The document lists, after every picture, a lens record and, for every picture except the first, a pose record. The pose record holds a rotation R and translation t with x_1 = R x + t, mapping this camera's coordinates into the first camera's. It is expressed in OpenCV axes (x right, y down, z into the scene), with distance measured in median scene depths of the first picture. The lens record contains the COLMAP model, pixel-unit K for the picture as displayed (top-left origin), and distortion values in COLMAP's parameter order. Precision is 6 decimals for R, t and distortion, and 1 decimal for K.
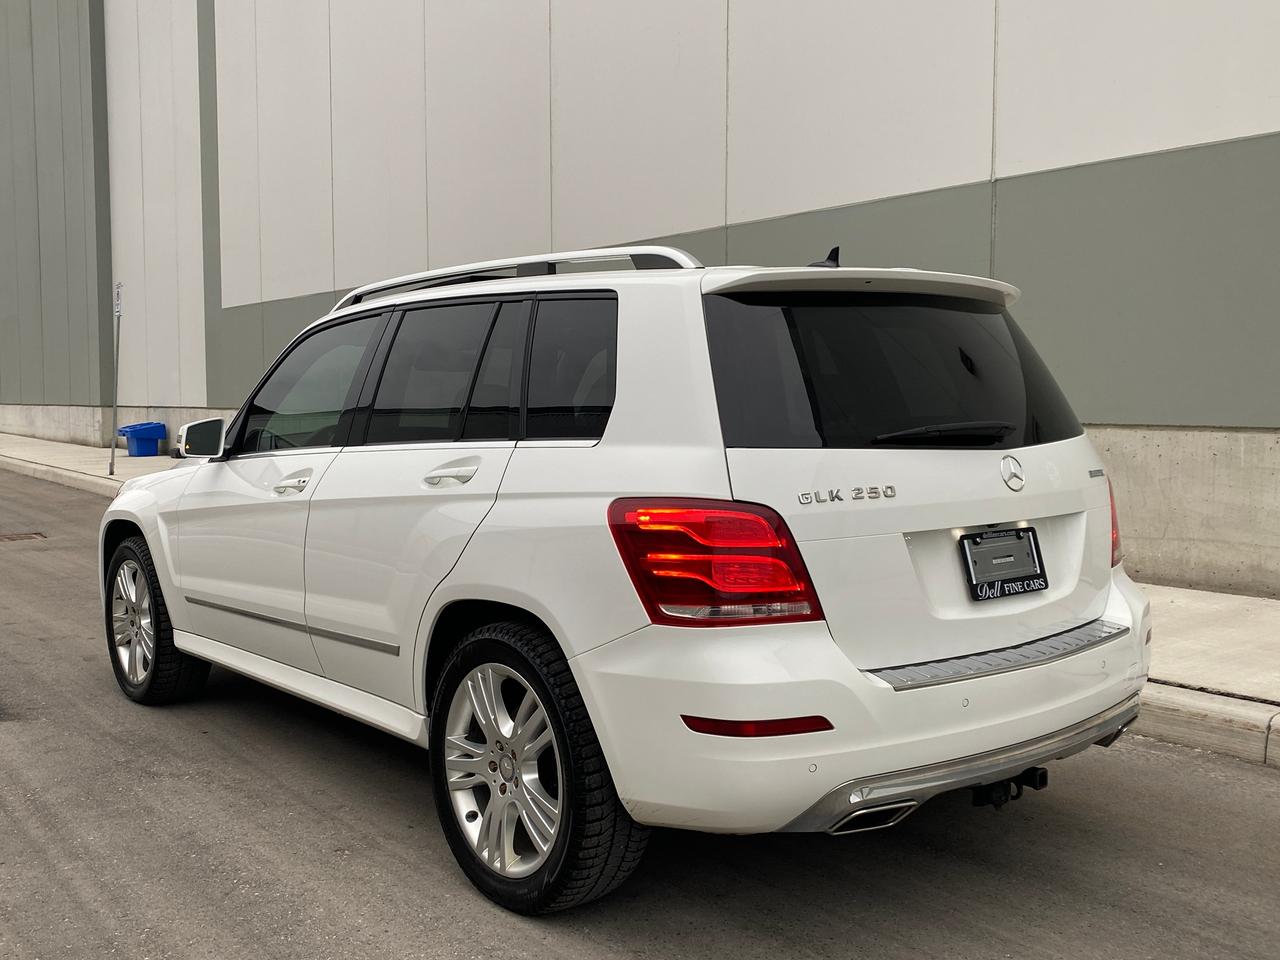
lens RADIAL K [[1251.7, 0, 634.7], [0, 1251.7, 479.0], [0, 0, 1]] dist [0.018868, 0.000000]
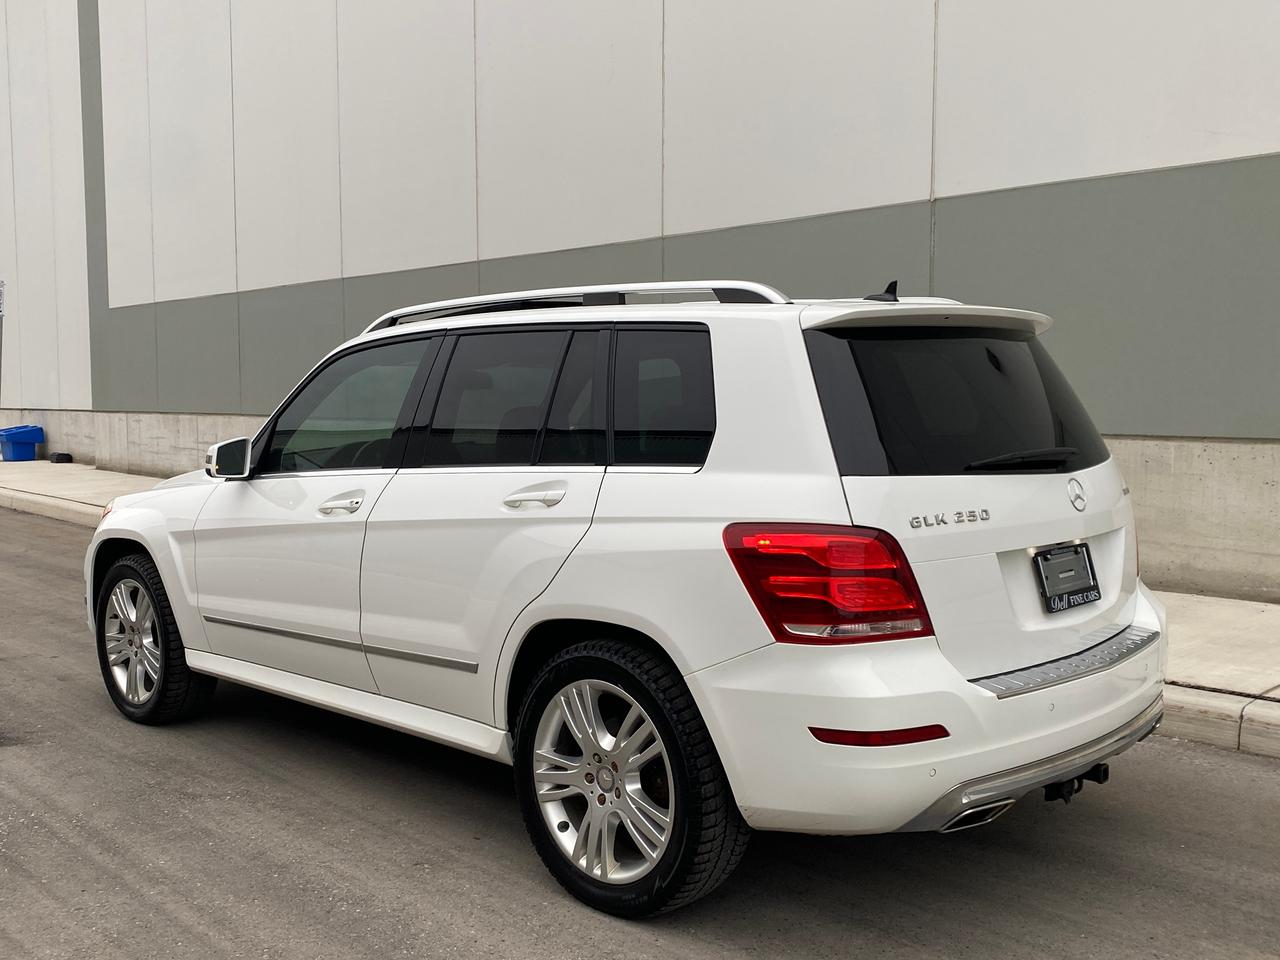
lens RADIAL K [[1251.7, 0, 630.6], [0, 1251.7, 485.9], [0, 0, 1]] dist [0.018868, 0.000000]
pose [[0.994215, -0.008841, 0.107043, -0.186557], [0.007961, 0.999931, 0.008646, -0.022969], [-0.107112, -0.007743, 0.994217, -0.039561]]
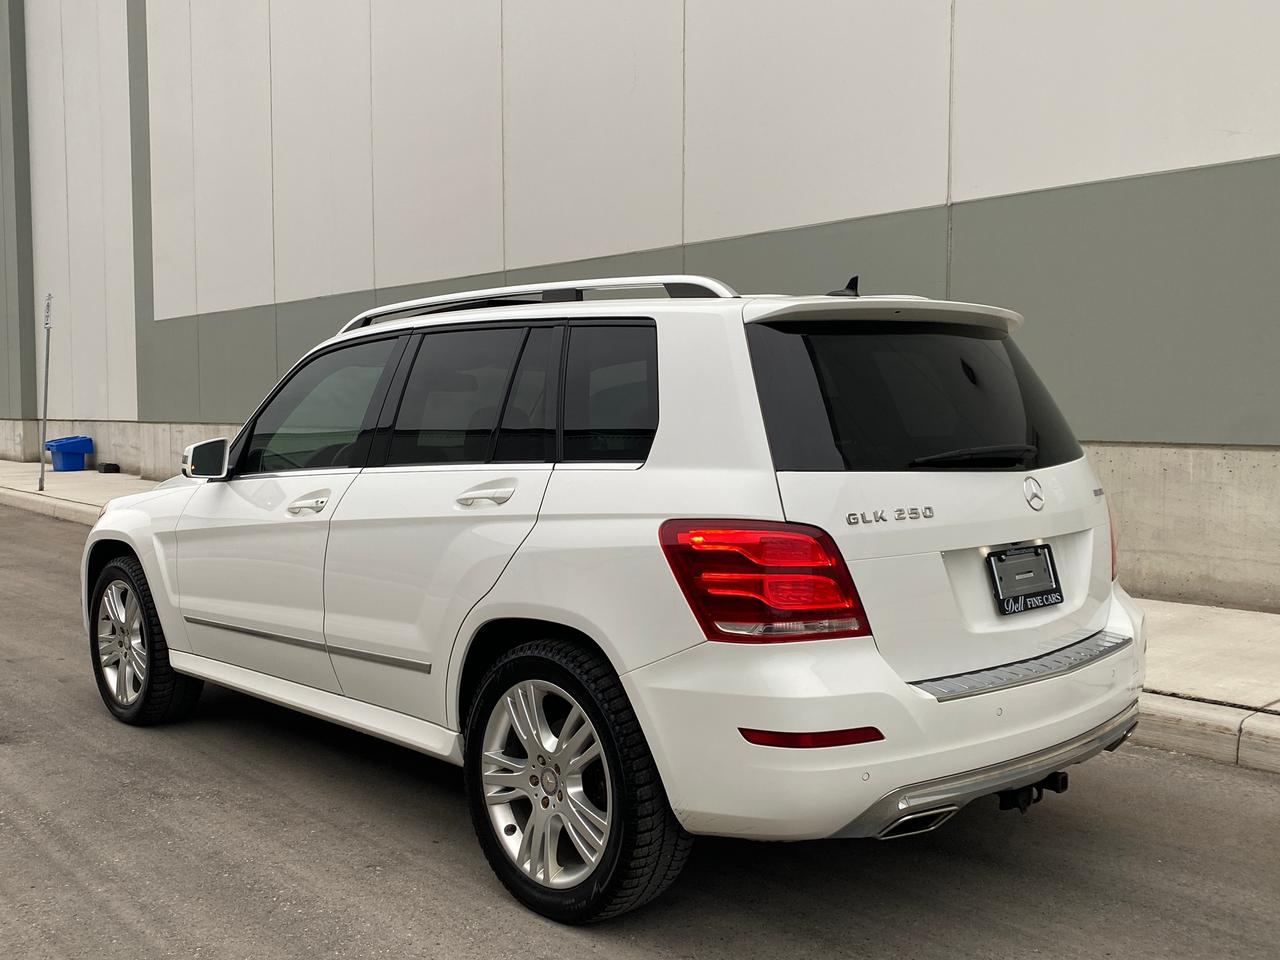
lens RADIAL K [[1251.7, 0, 634.3], [0, 1251.7, 484.1], [0, 0, 1]] dist [0.018868, 0.000000]
pose [[0.997914, -0.003752, 0.064456, -0.095401], [0.004075, 0.999980, -0.004886, -0.008128], [-0.064436, 0.005138, 0.997909, -0.030781]]
